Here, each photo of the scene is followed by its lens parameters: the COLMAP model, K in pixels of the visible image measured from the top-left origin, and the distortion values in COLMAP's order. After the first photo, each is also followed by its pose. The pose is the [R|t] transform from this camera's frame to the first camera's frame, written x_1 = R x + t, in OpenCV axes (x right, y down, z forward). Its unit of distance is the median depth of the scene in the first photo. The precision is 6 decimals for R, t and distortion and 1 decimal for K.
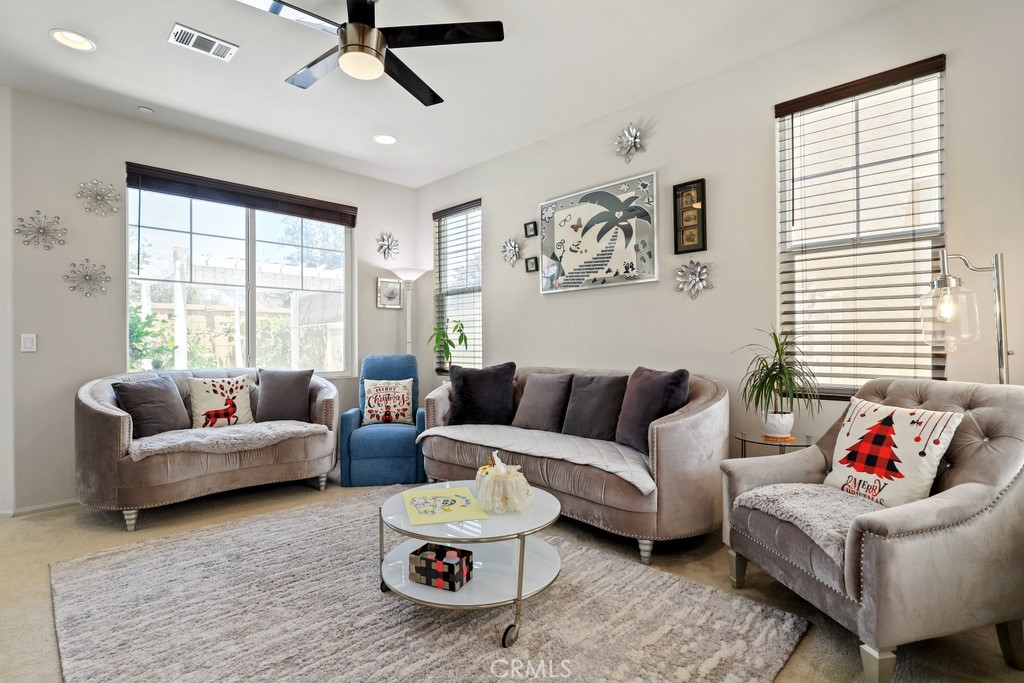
lens RADIAL K [[504.3, 0, 511.2], [0, 504.3, 348.3], [0, 0, 1]] dist [0.000850, 0.000715]
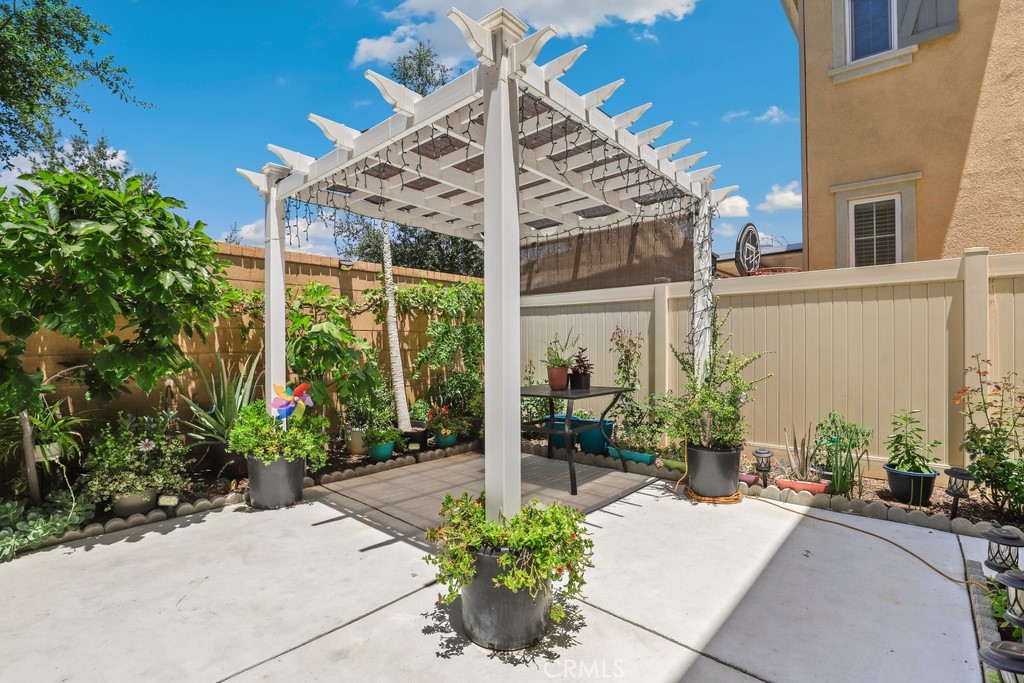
lens RADIAL K [[476.3, 0, 513.6], [0, 476.3, 344.0], [0, 0, 1]] dist [-0.027304, 0.000178]
pose [[0.997948, 0.008105, 0.063516, -1.009683], [-0.007714, 0.999950, -0.006396, 0.030347], [-0.063565, 0.005893, 0.997960, 1.027119]]
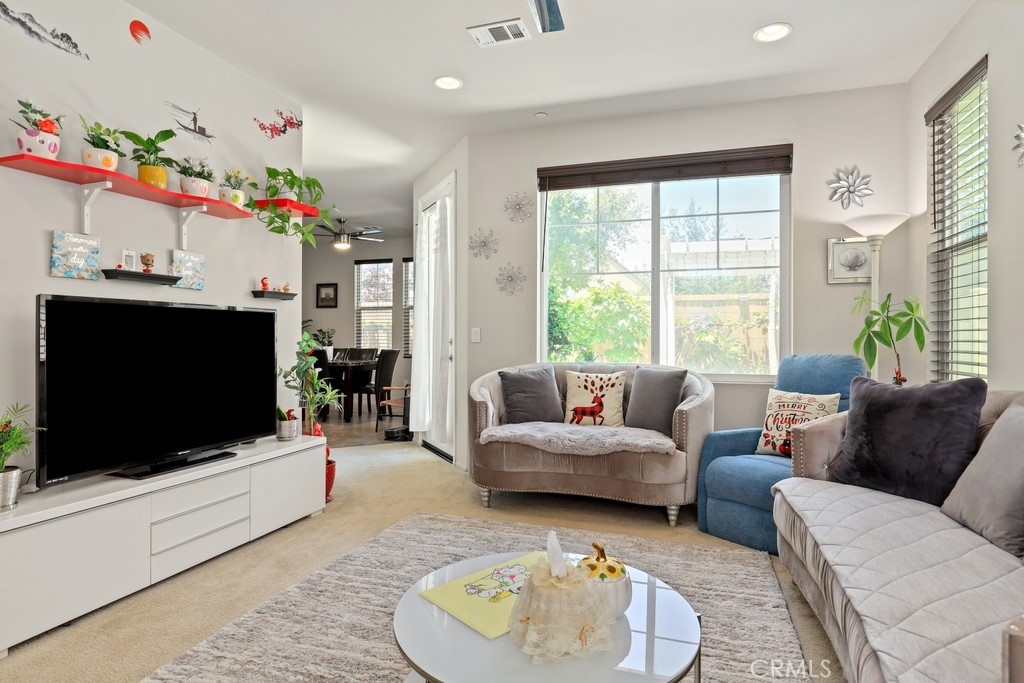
lens RADIAL K [[568.2, 0, 512.0], [0, 568.2, 341.5], [0, 0, 1]] dist [-0.016208, -0.000474]
pose [[0.446139, 0.012272, -0.894880, 0.295896], [-0.011796, 0.999900, 0.007831, -0.006534], [0.894886, 0.007063, 0.446239, 0.393932]]
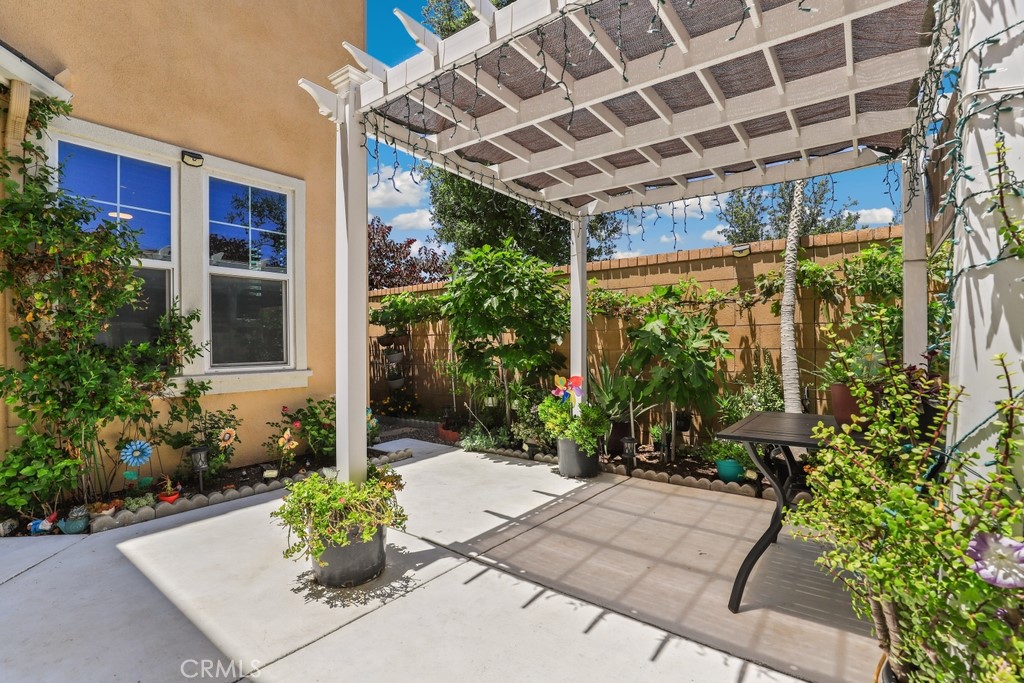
lens RADIAL K [[476.3, 0, 513.6], [0, 476.3, 344.0], [0, 0, 1]] dist [-0.027304, 0.000178]
pose [[0.139068, 0.005603, -0.990267, -0.377302], [-0.002399, 0.999983, 0.005321, 0.027029], [0.990280, 0.001636, 0.139079, 1.626707]]
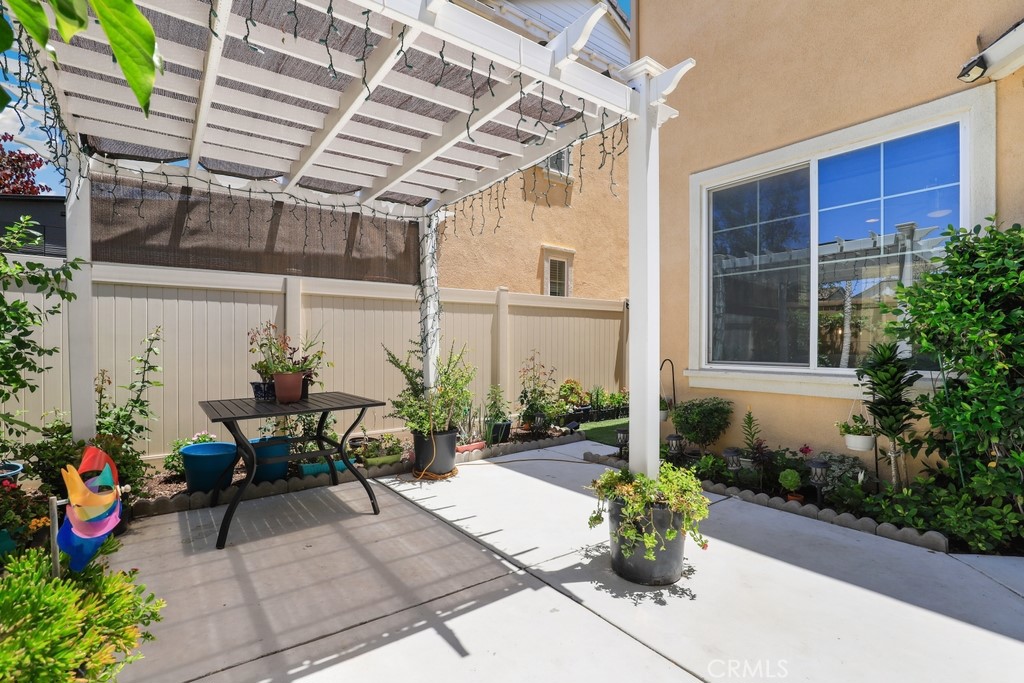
lens RADIAL K [[476.7, 0, 515.0], [0, 476.7, 351.2], [0, 0, 1]] dist [-0.024301, 0.000397]
pose [[0.134775, -0.006897, 0.990852, -1.591650], [0.006505, 0.999960, 0.006076, 0.034869], [-0.990855, 0.005626, 0.134815, 1.588249]]
